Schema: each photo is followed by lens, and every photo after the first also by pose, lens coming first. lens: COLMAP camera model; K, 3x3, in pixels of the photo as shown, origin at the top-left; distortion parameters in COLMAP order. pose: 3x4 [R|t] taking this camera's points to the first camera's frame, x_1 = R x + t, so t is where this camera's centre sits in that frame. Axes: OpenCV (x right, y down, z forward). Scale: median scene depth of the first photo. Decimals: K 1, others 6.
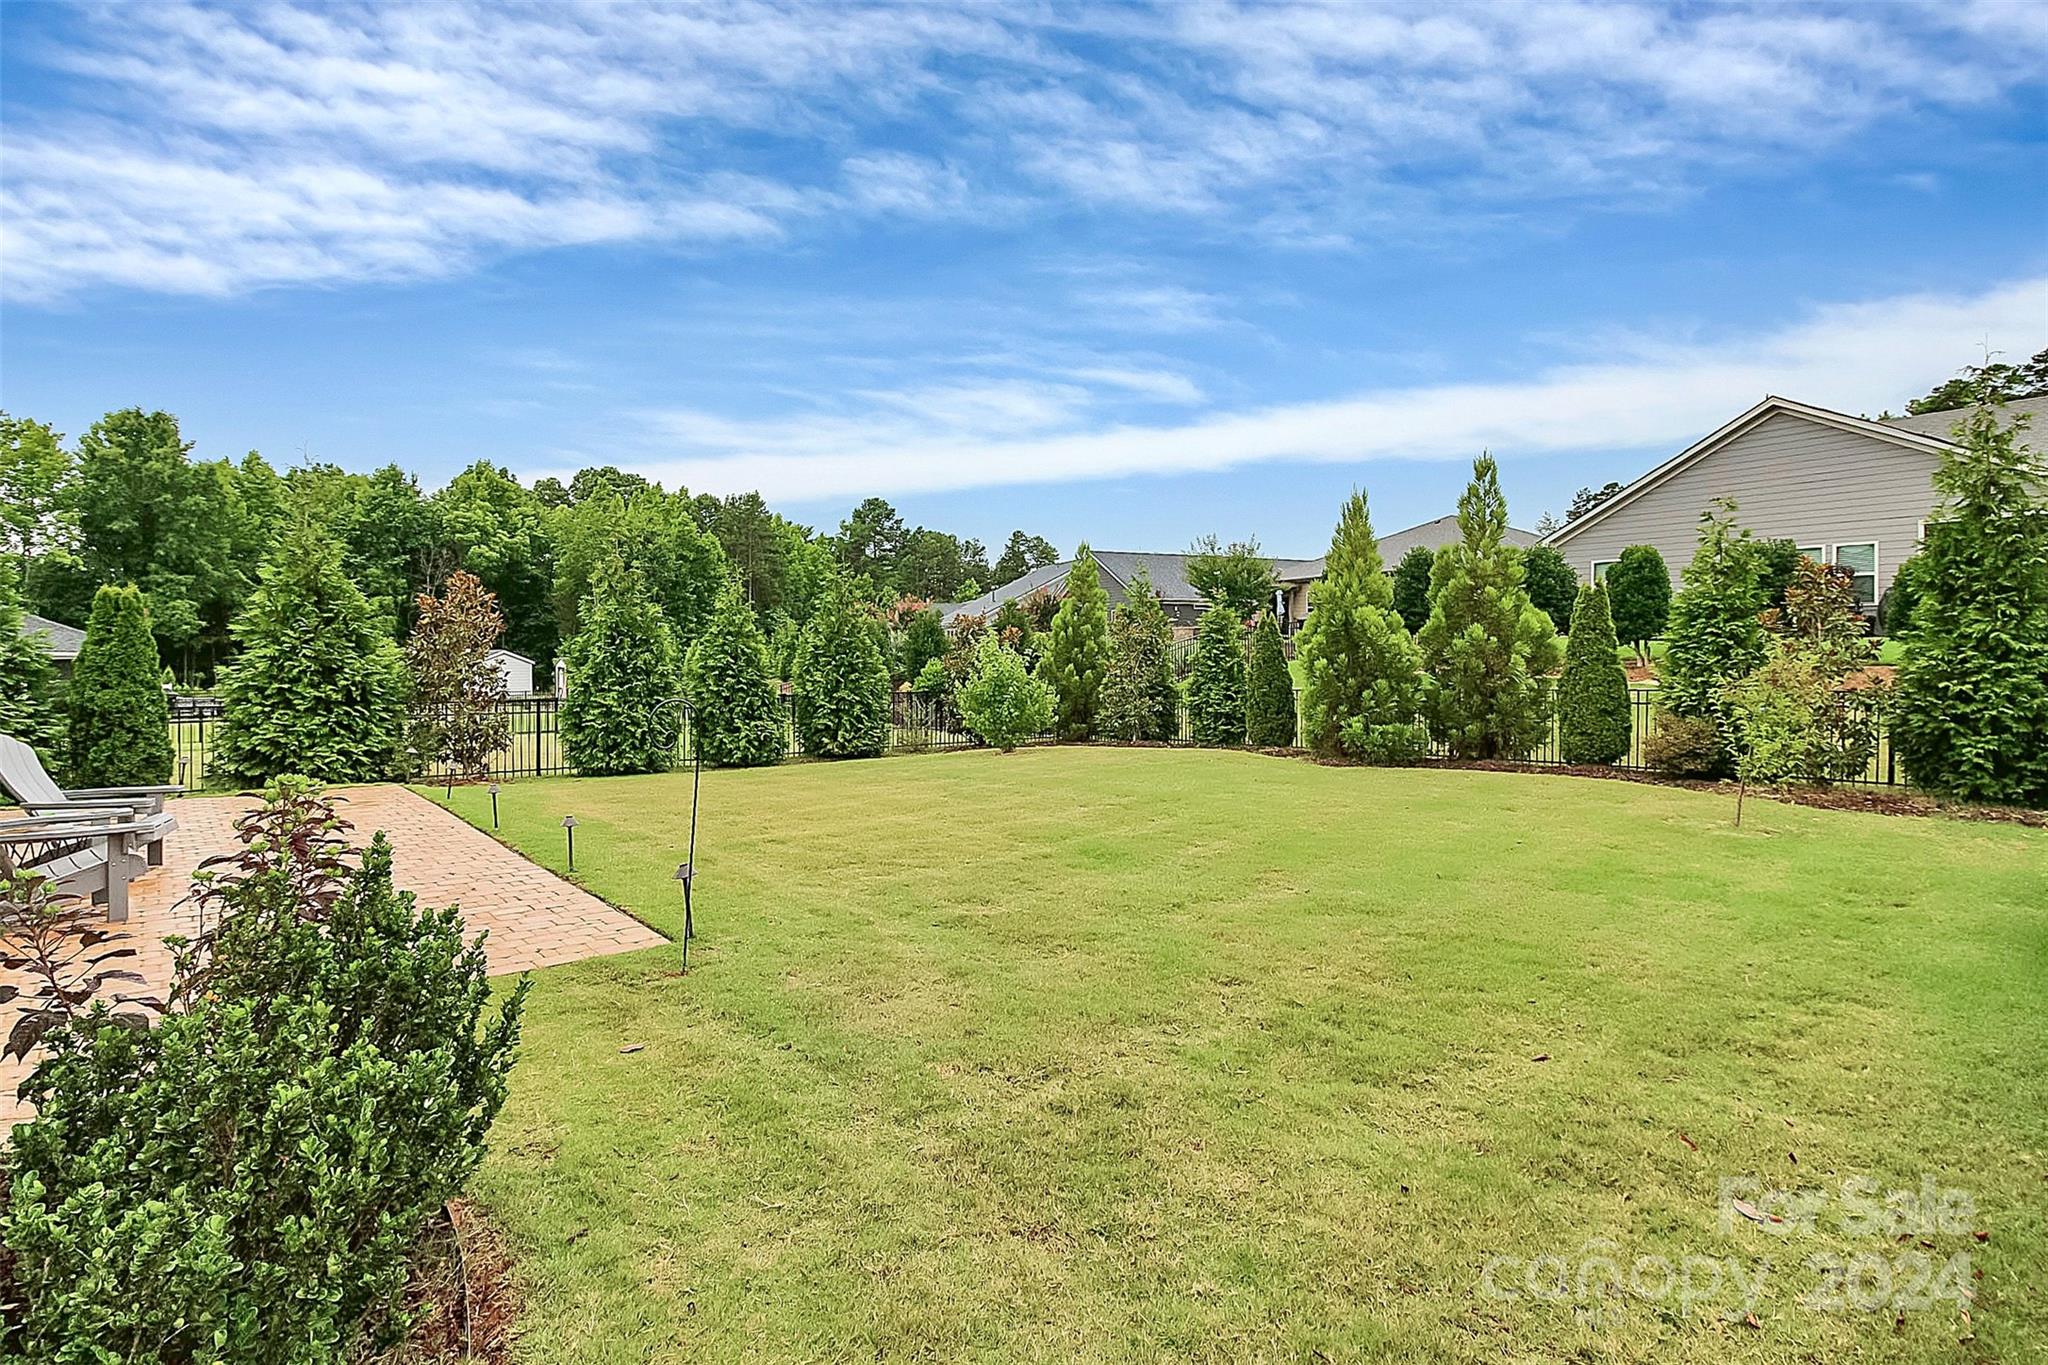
lens RADIAL K [[1039.1, 0, 1013.3], [0, 1039.1, 664.7], [0, 0, 1]] dist [-0.004077, 0.000783]
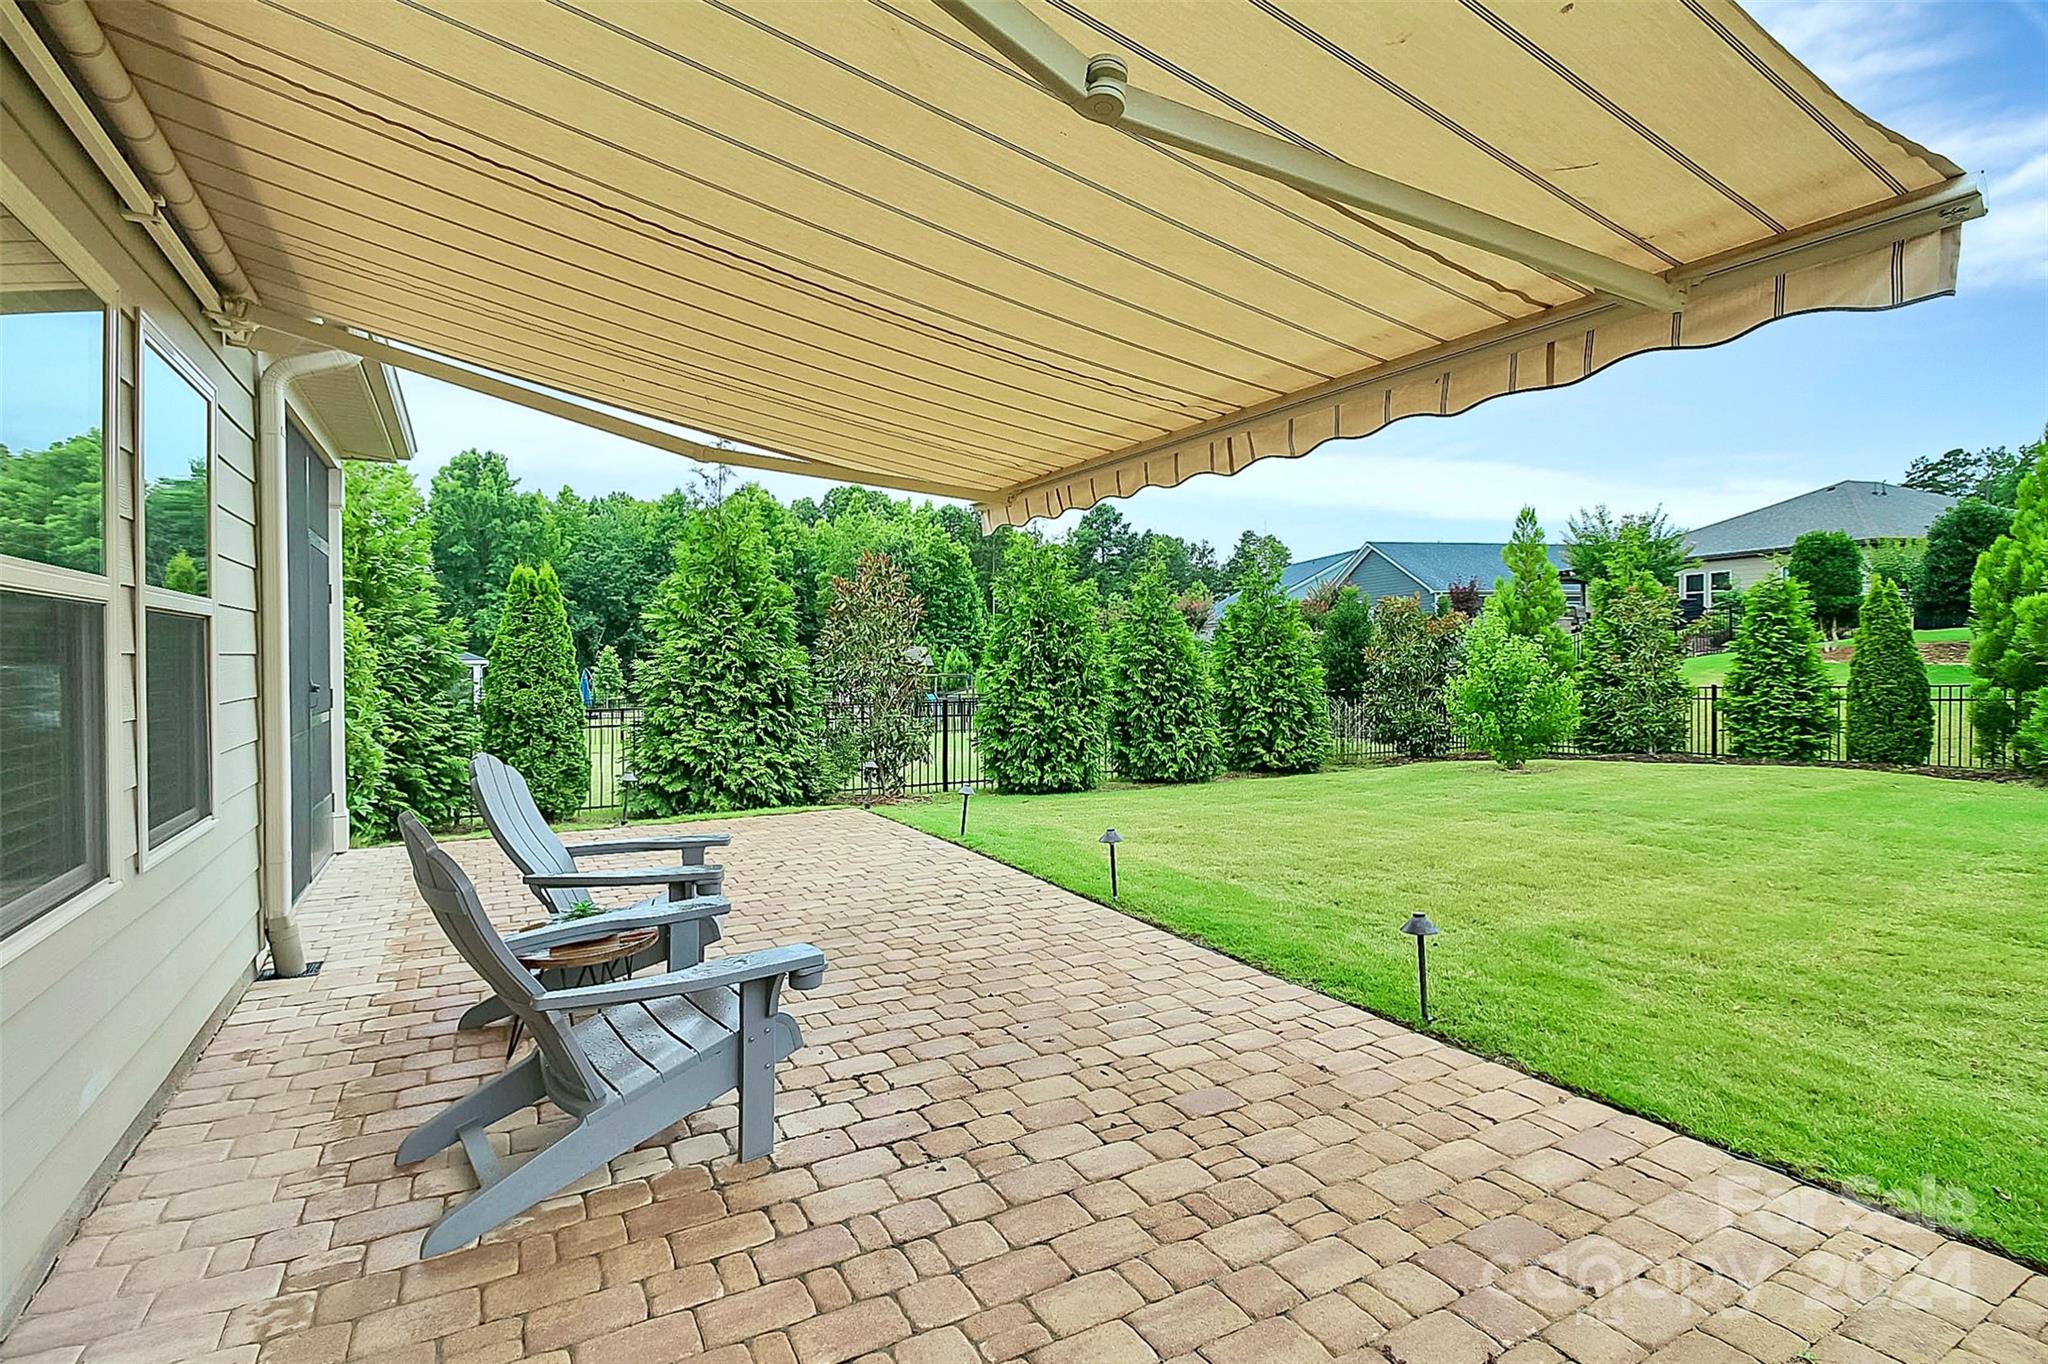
lens RADIAL K [[1039.1, 0, 1026.9], [0, 1039.1, 665.2], [0, 0, 1]] dist [-0.004077, 0.000783]
pose [[0.978234, -0.009688, -0.207277, -0.228664], [0.008985, 0.999950, -0.004330, 0.009327], [0.207308, 0.002374, 0.978273, 0.196327]]
